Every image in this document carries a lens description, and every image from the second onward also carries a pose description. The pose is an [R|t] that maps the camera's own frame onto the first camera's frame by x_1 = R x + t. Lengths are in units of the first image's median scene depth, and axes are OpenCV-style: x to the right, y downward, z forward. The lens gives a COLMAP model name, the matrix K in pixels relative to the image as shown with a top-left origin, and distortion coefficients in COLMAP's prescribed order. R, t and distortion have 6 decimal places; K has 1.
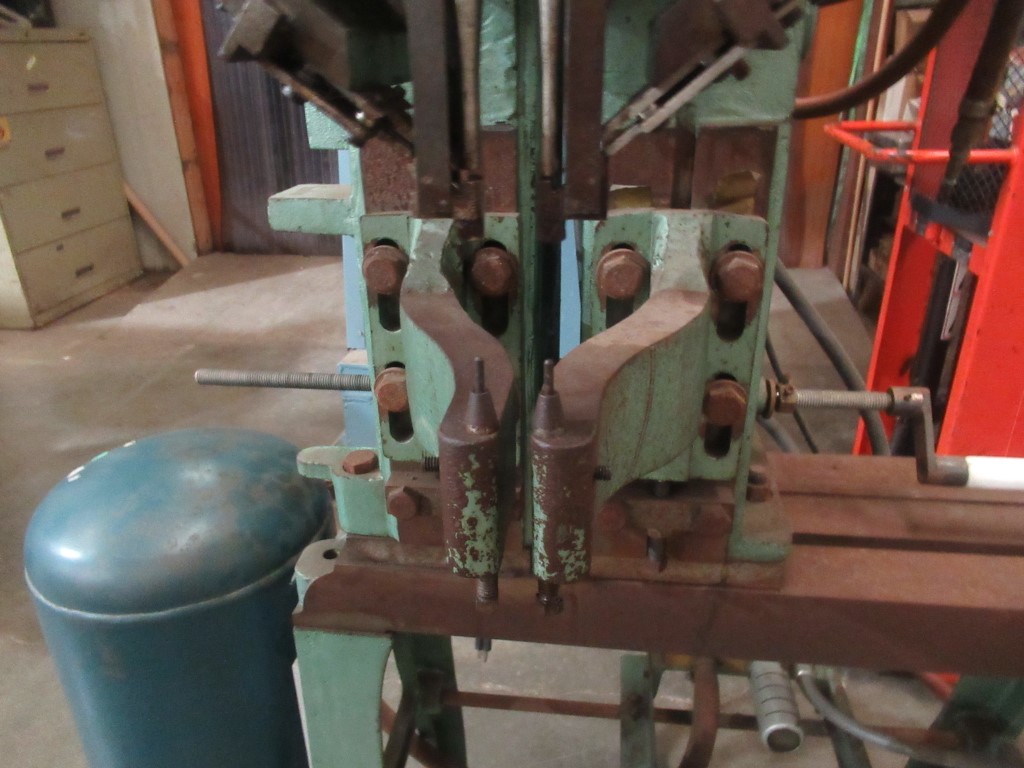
lens RADIAL K [[773.0, 0, 505.3], [0, 773.0, 381.8], [0, 0, 1]] dist [0.008791, 0.002386]
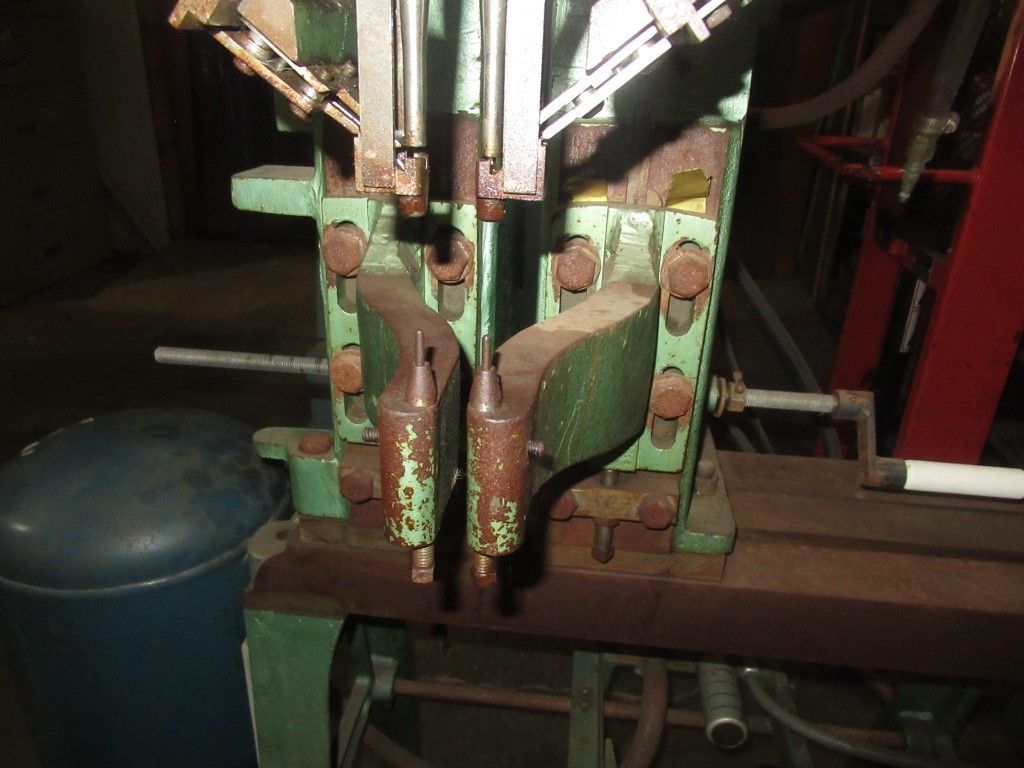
lens RADIAL K [[773.0, 0, 505.3], [0, 773.0, 381.8], [0, 0, 1]] dist [0.008791, 0.002386]
pose [[0.998722, 0.037877, 0.033467, 0.023201], [-0.037855, 0.999282, -0.001295, 0.015869], [-0.033492, 0.000026, 0.999439, -0.017358]]
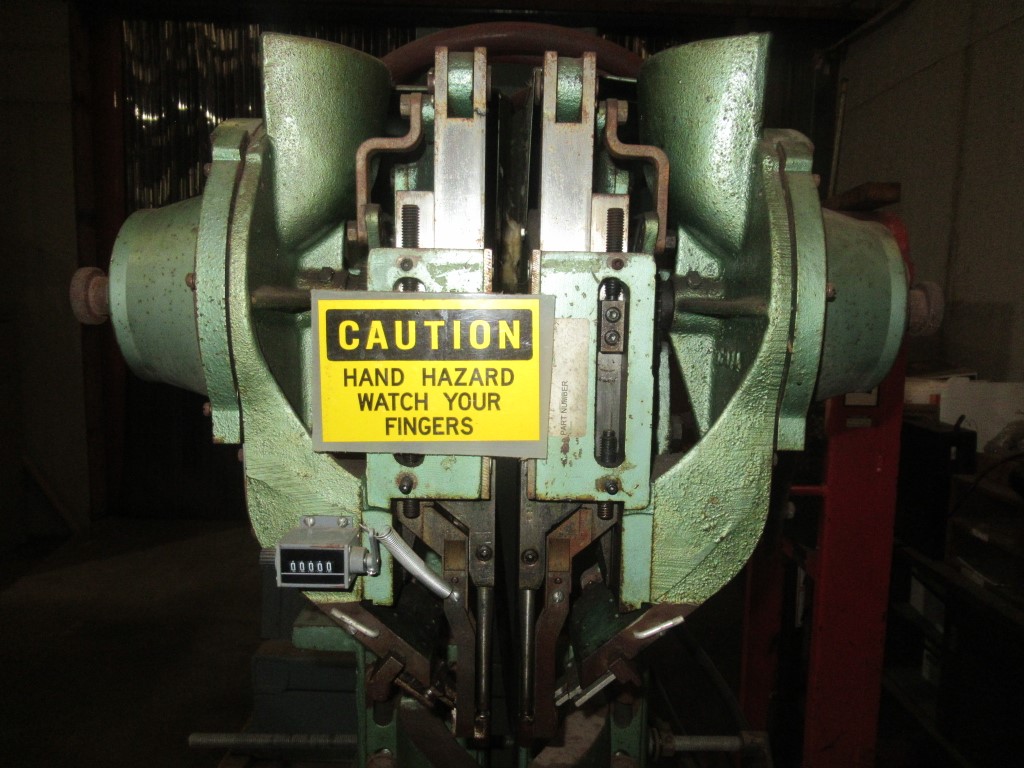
lens RADIAL K [[773.0, 0, 505.3], [0, 773.0, 381.8], [0, 0, 1]] dist [0.008791, 0.002386]
pose [[0.990214, 0.014172, 0.138834, -0.111944], [0.027614, 0.955264, -0.294462, -0.204152], [-0.136797, 0.295415, 0.945525, -0.428756]]
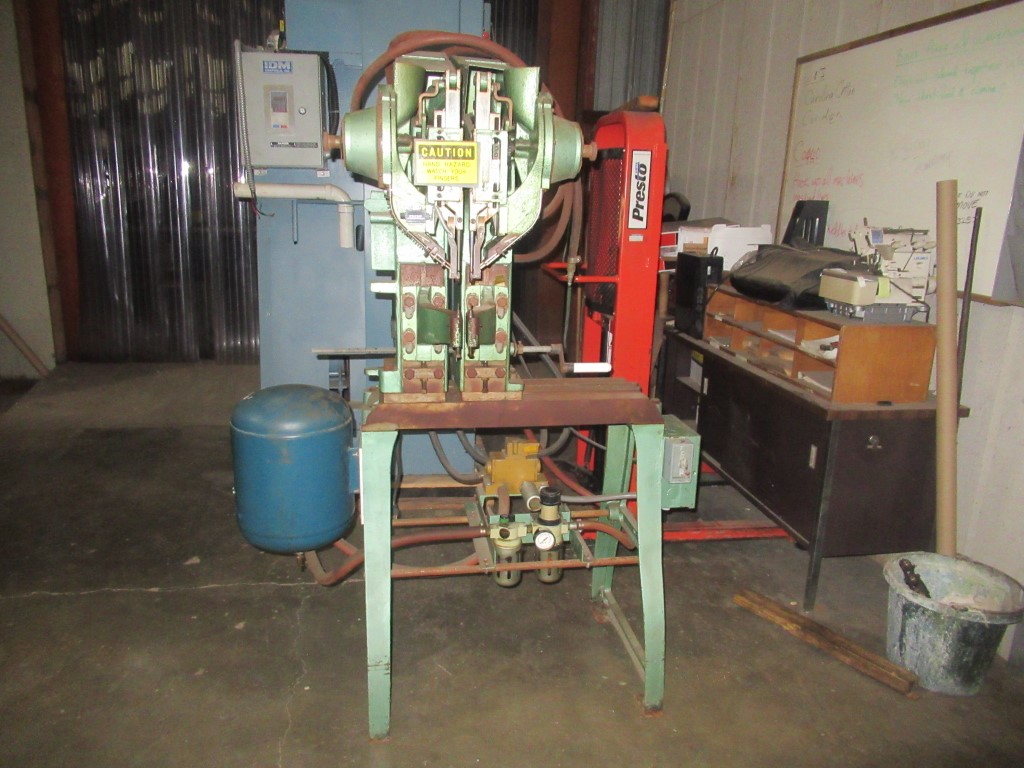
lens RADIAL K [[773.0, 0, 505.3], [0, 773.0, 381.8], [0, 0, 1]] dist [0.008791, 0.002386]
pose [[0.958779, -0.030085, 0.282557, -0.631072], [0.075804, 0.985423, -0.152297, 0.679648], [-0.273856, 0.167439, 0.947084, -2.082497]]
